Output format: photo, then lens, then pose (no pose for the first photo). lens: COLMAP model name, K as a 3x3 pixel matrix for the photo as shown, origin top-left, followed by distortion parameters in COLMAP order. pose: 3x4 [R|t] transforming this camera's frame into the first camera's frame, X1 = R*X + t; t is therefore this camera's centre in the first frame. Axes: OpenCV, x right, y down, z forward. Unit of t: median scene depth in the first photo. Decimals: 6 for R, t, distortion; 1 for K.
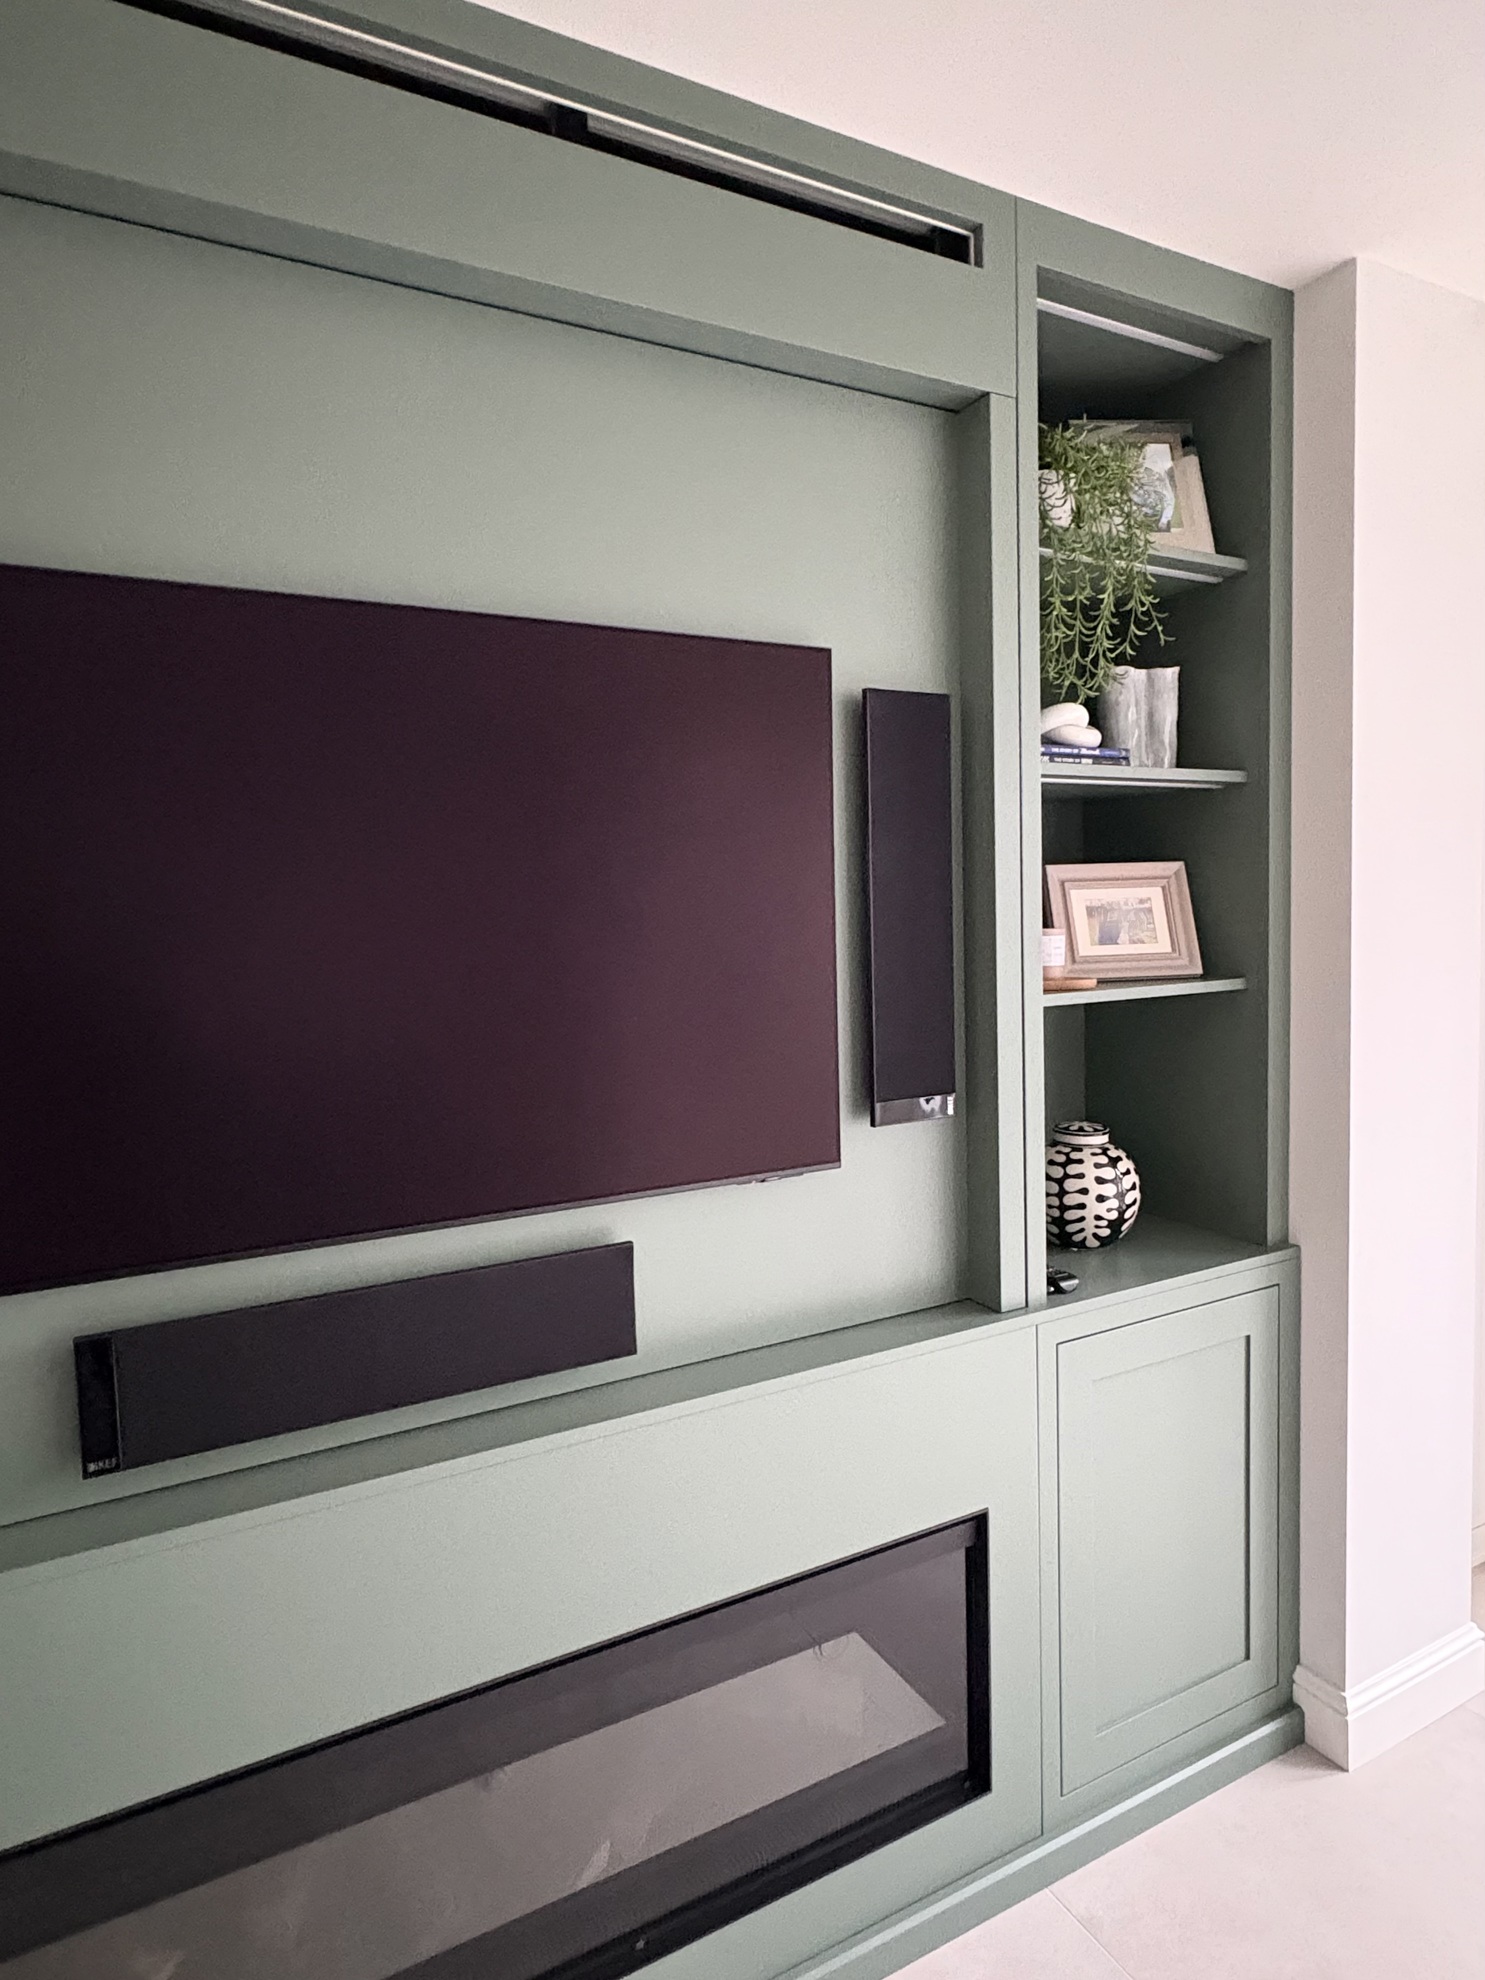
lens RADIAL K [[1107.0, 0, 744.3], [0, 1107.0, 993.1], [0, 0, 1]] dist [-0.003533, 0.000010]
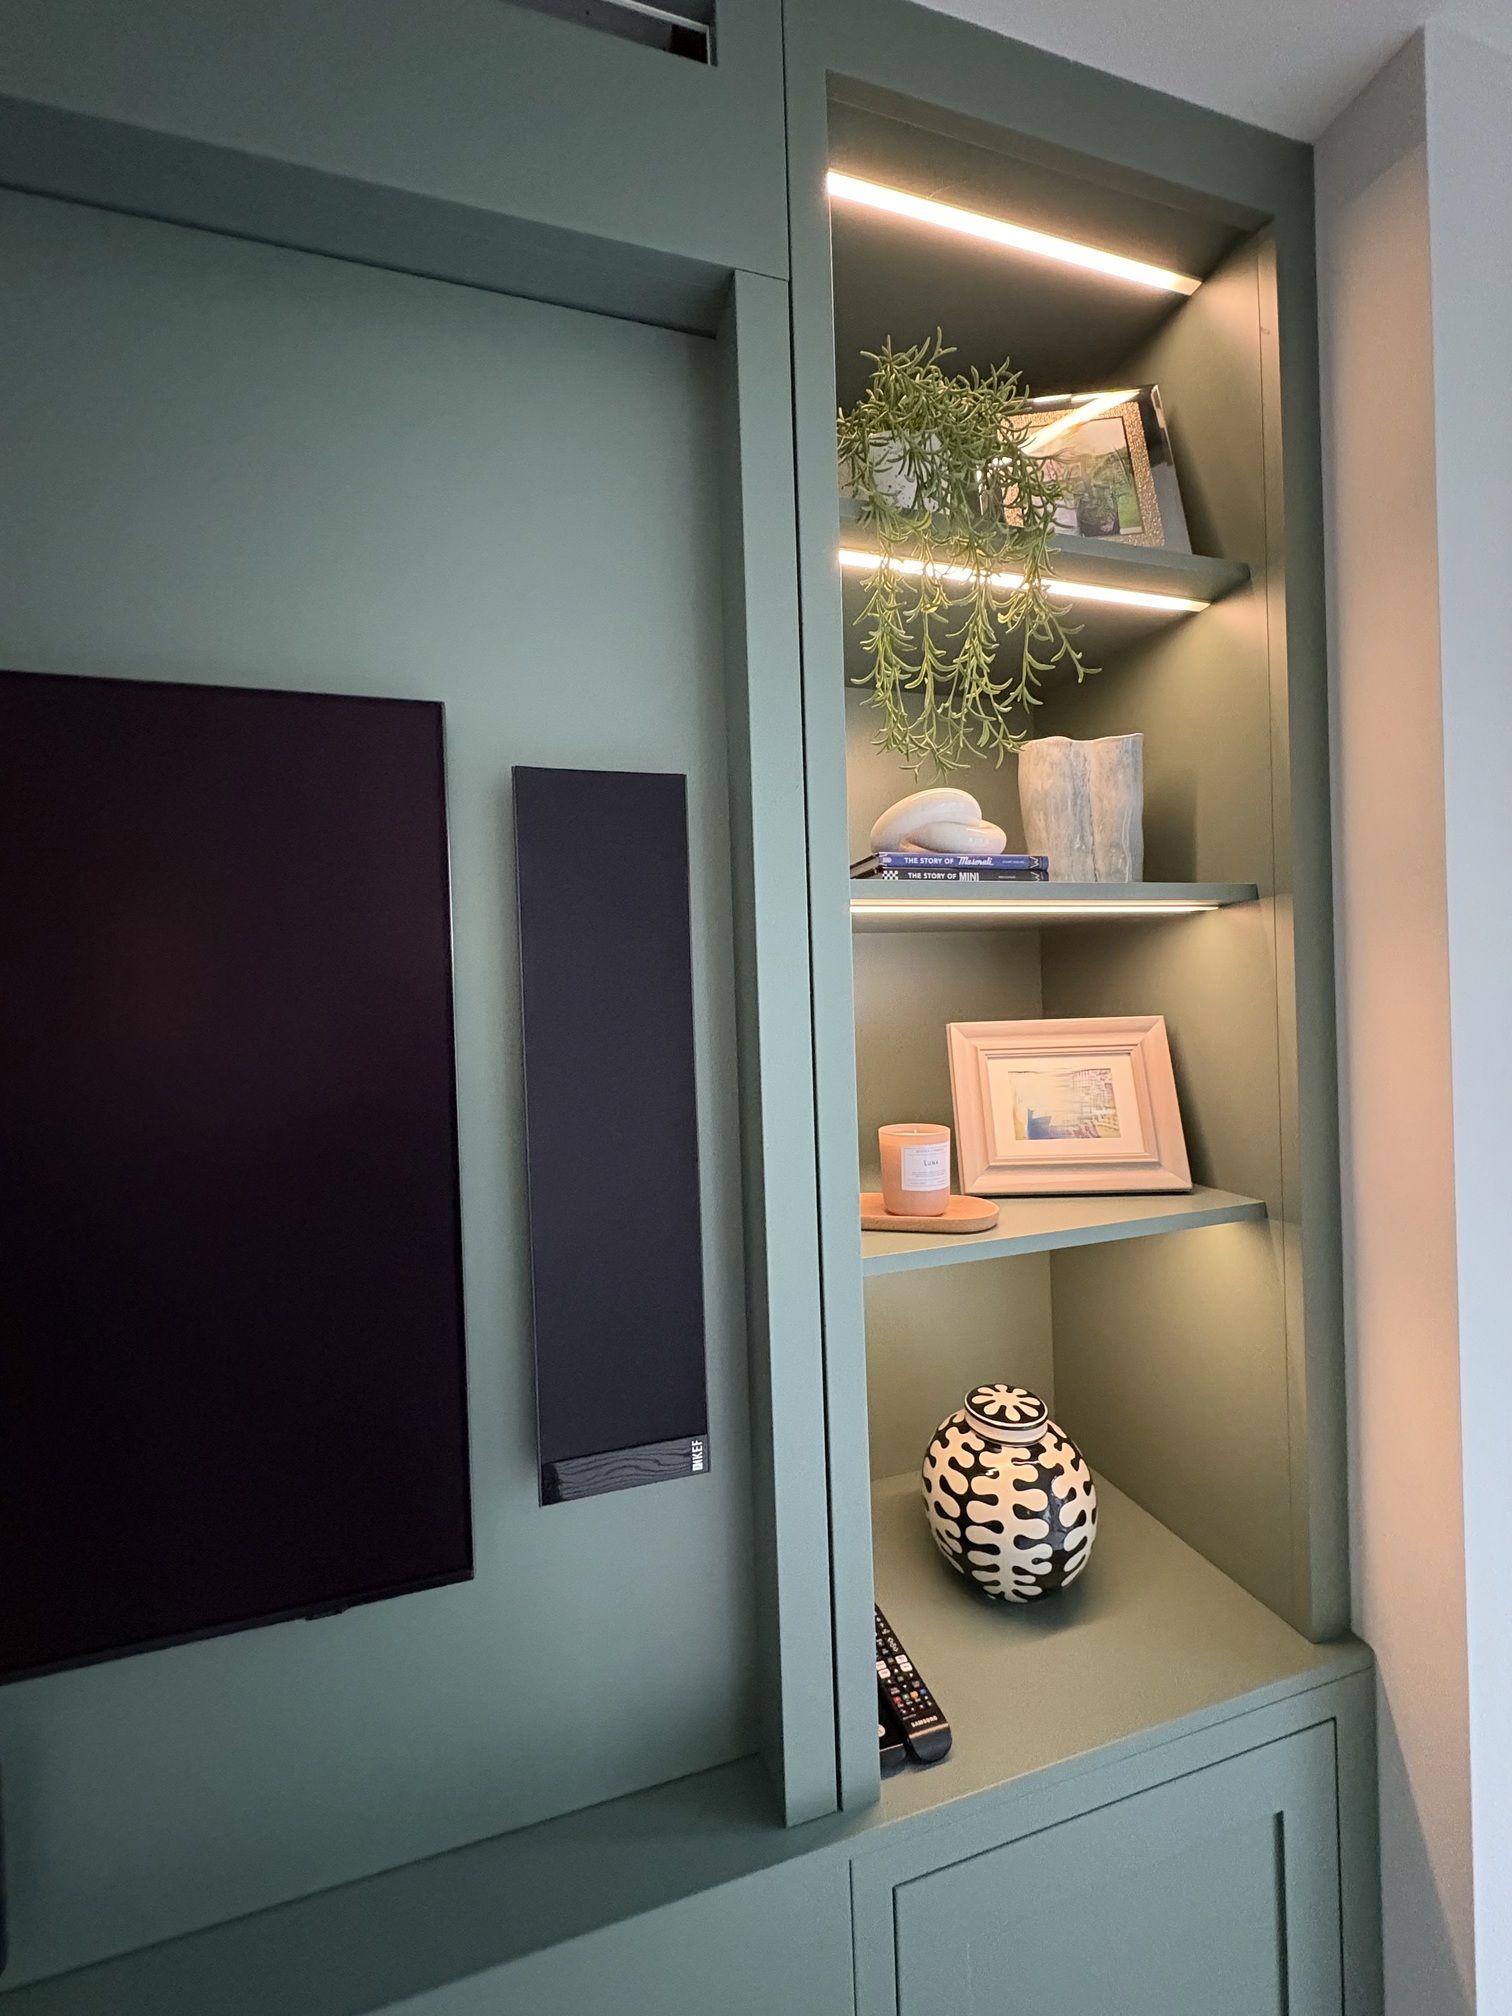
lens RADIAL K [[801.0, 0, 751.2], [0, 801.0, 1014.0], [0, 0, 1]] dist [-0.000420, -0.000154]
pose [[0.980823, -0.001960, -0.194889, 0.267214], [-0.008600, 0.998540, -0.053325, -0.100740], [0.194709, 0.053978, 0.979375, 0.508732]]
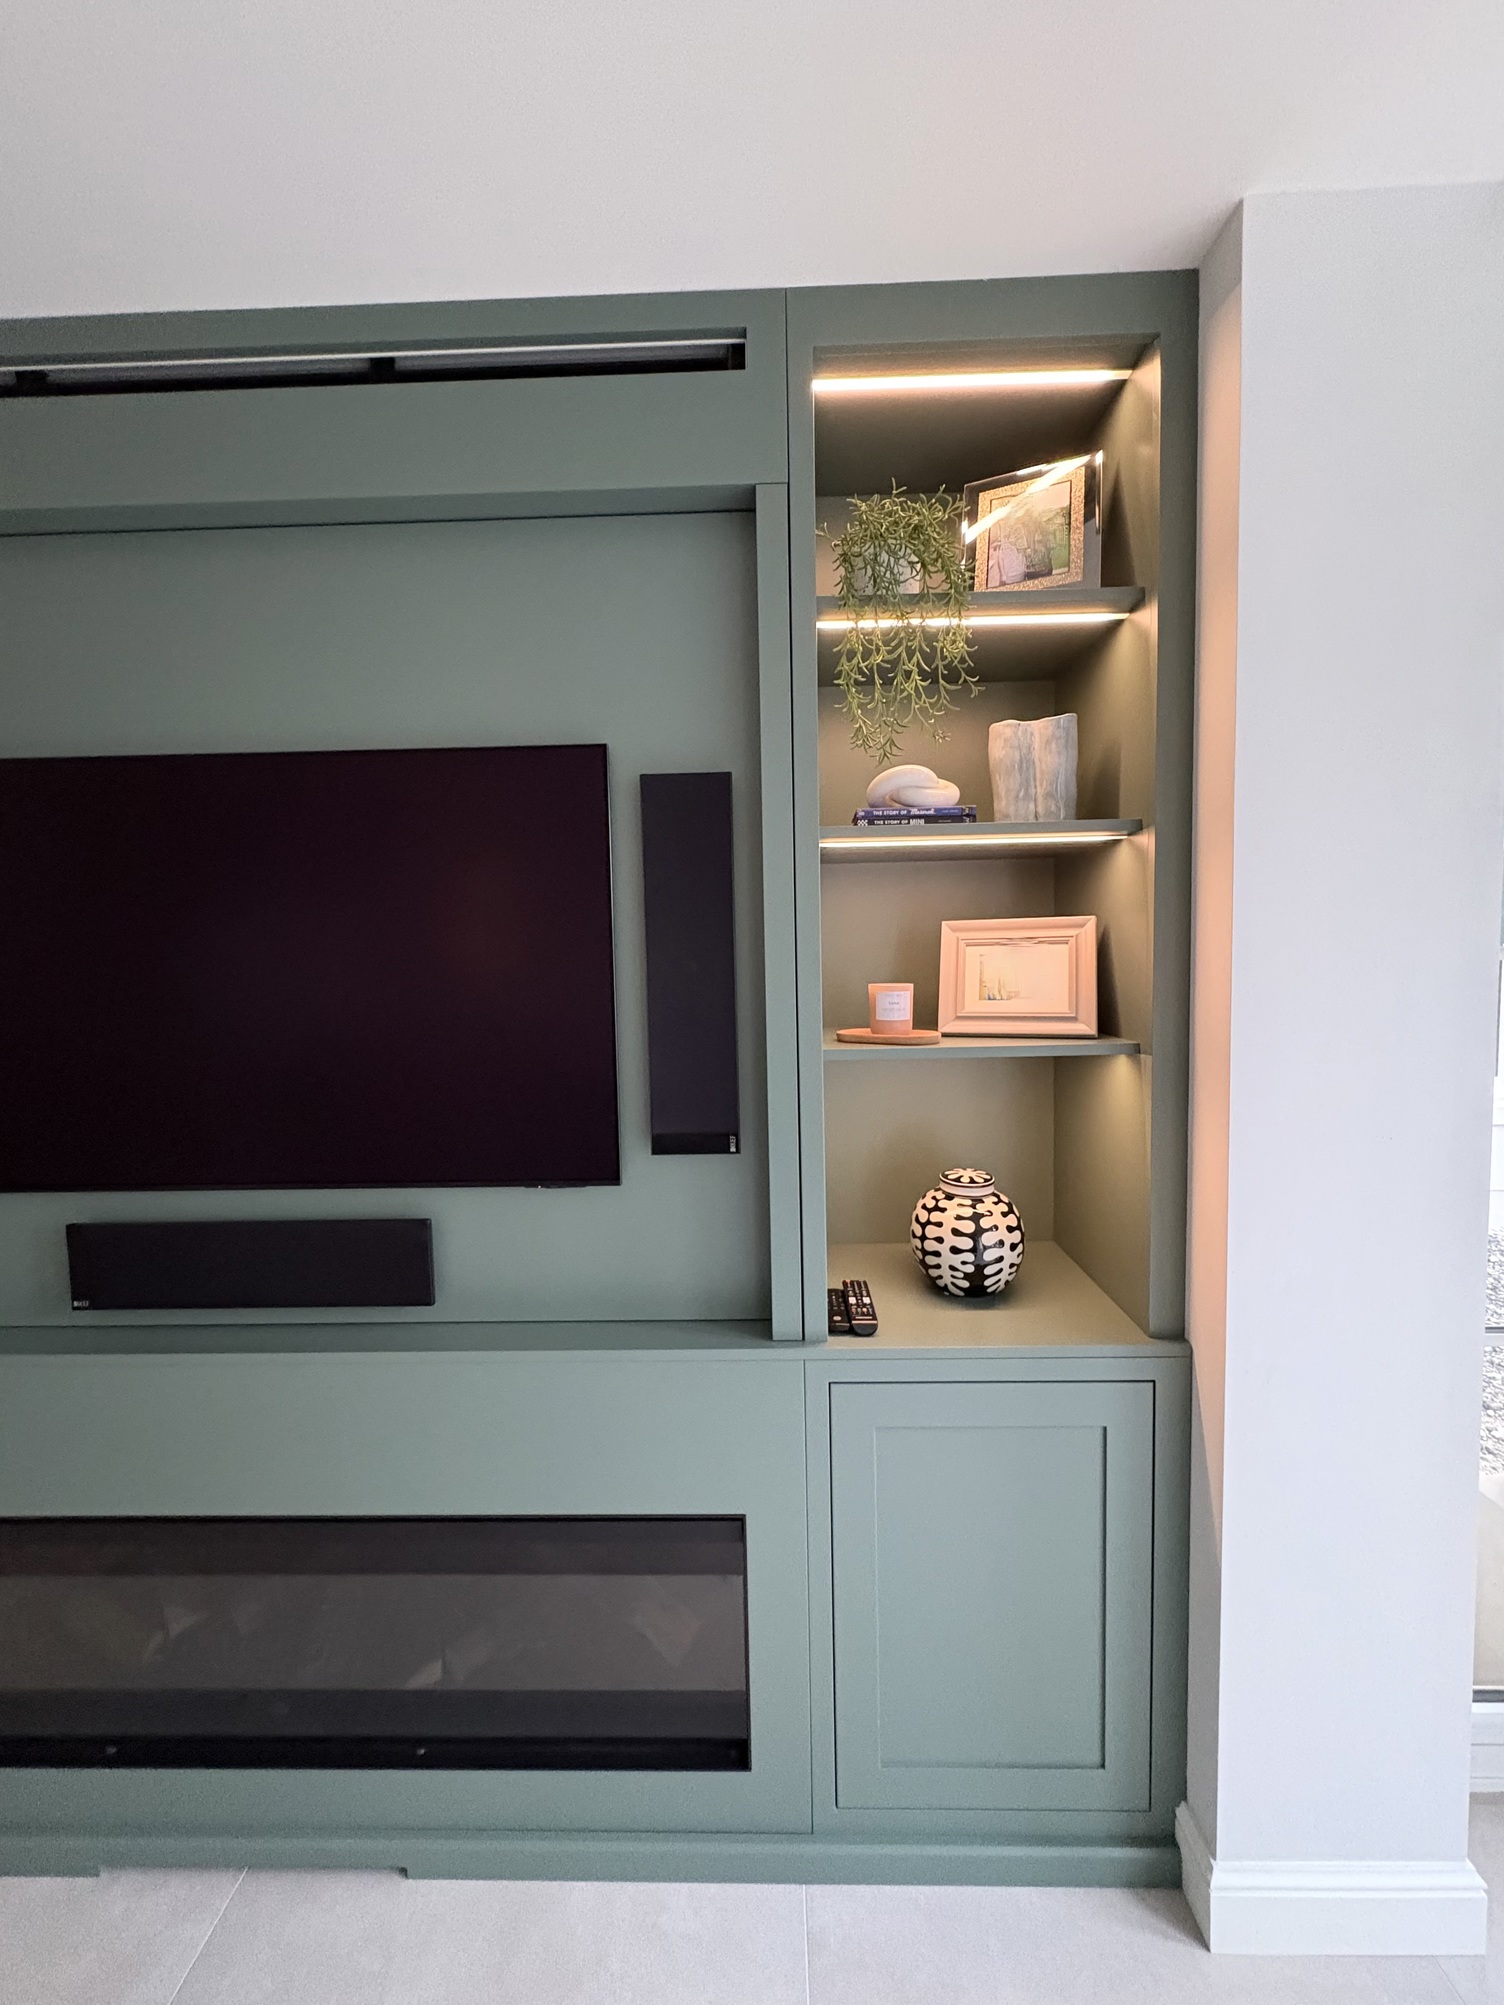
lens RADIAL K [[796.7, 0, 753.7], [0, 796.7, 1012.2], [0, 0, 1]] dist [-0.000420, -0.000154]
pose [[0.875382, 0.043165, -0.481501, 0.520883], [-0.039925, 0.999058, 0.016977, -0.039296], [0.481780, 0.004363, 0.876281, 0.276717]]
